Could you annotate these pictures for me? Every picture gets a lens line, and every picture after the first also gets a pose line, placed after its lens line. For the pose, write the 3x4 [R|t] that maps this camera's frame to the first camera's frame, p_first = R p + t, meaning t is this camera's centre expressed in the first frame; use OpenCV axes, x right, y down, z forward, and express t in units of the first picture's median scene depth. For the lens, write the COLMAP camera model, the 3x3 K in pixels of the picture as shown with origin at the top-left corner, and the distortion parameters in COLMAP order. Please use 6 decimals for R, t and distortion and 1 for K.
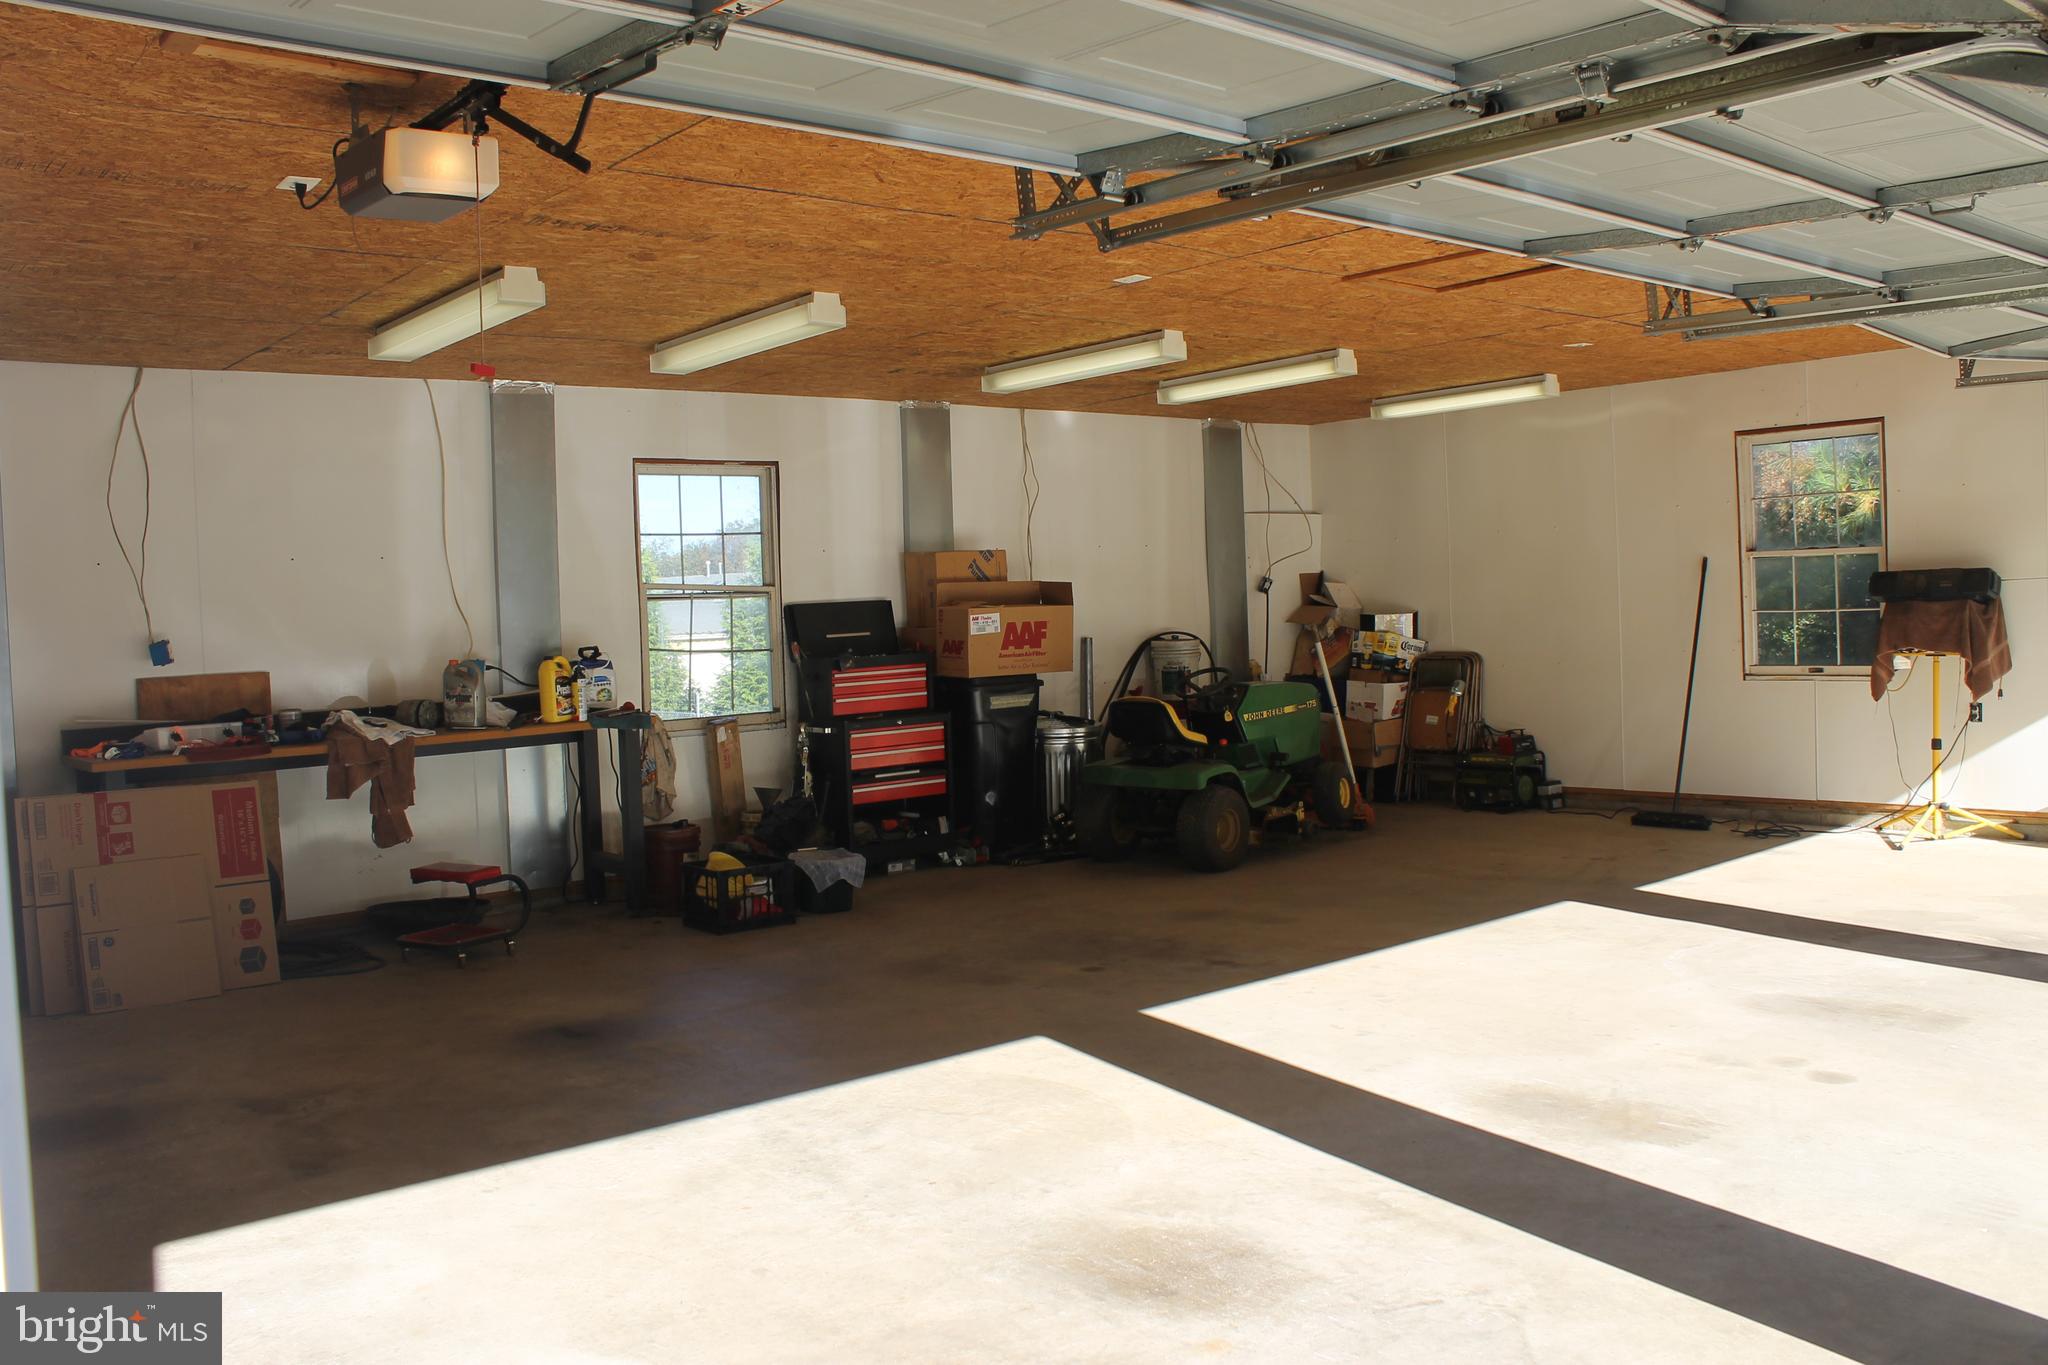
lens RADIAL K [[1730.1, 0, 1028.5], [0, 1730.1, 682.5], [0, 0, 1]] dist [-0.164580, 0.153312]
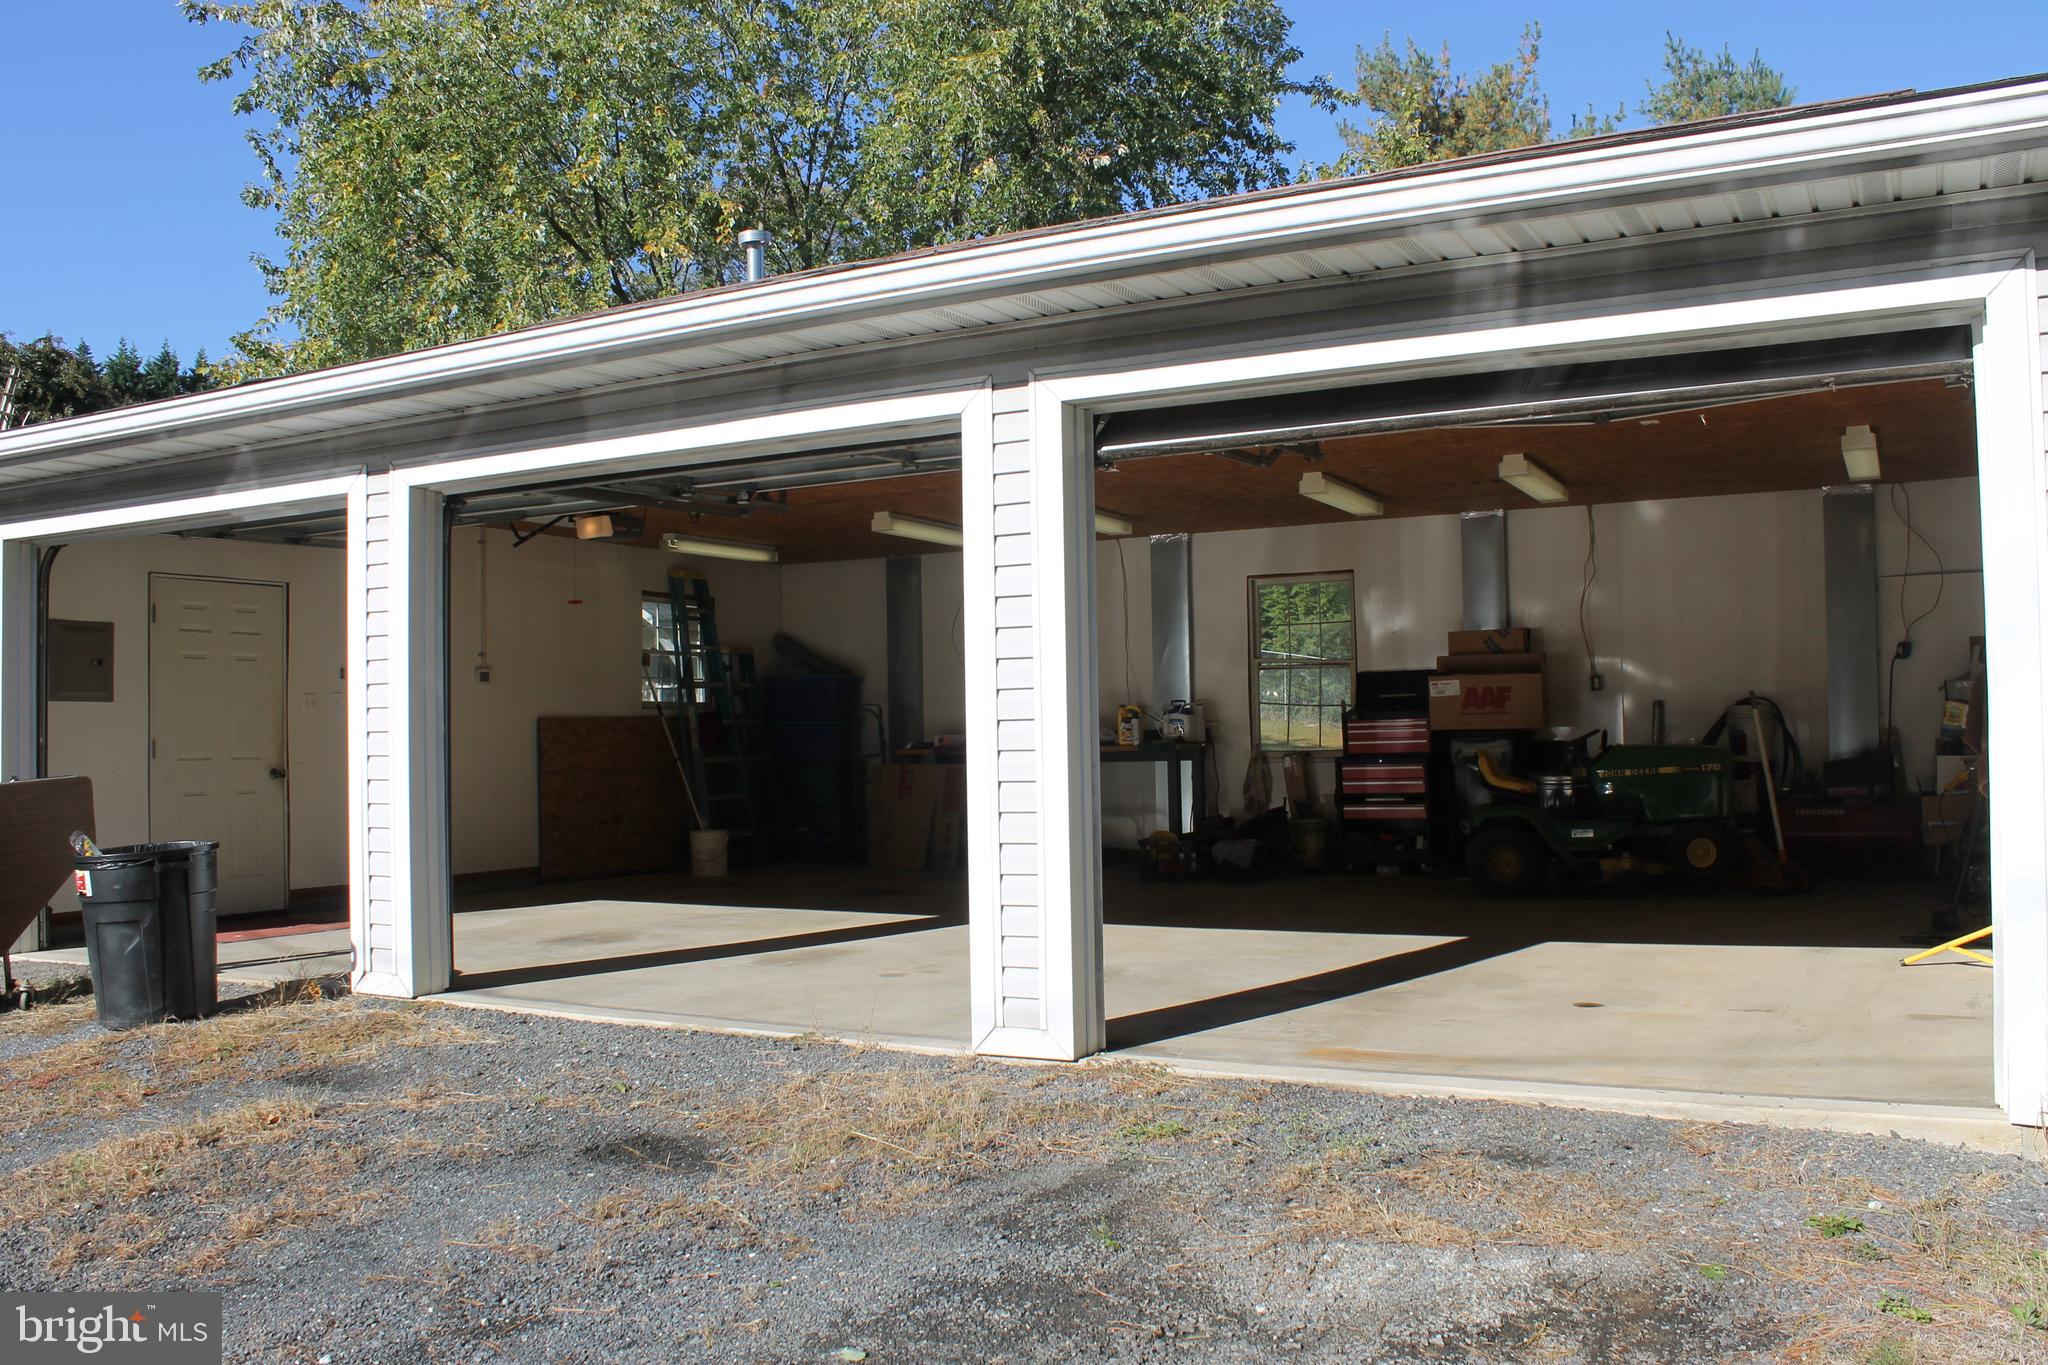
lens RADIAL K [[1730.1, 0, 1028.5], [0, 1730.1, 682.5], [0, 0, 1]] dist [-0.164580, 0.153312]
pose [[0.370289, 0.008326, -0.928879, 1.027998], [-0.034160, 0.999406, -0.004660, -0.021527], [0.928288, 0.033456, 0.370354, 0.242281]]
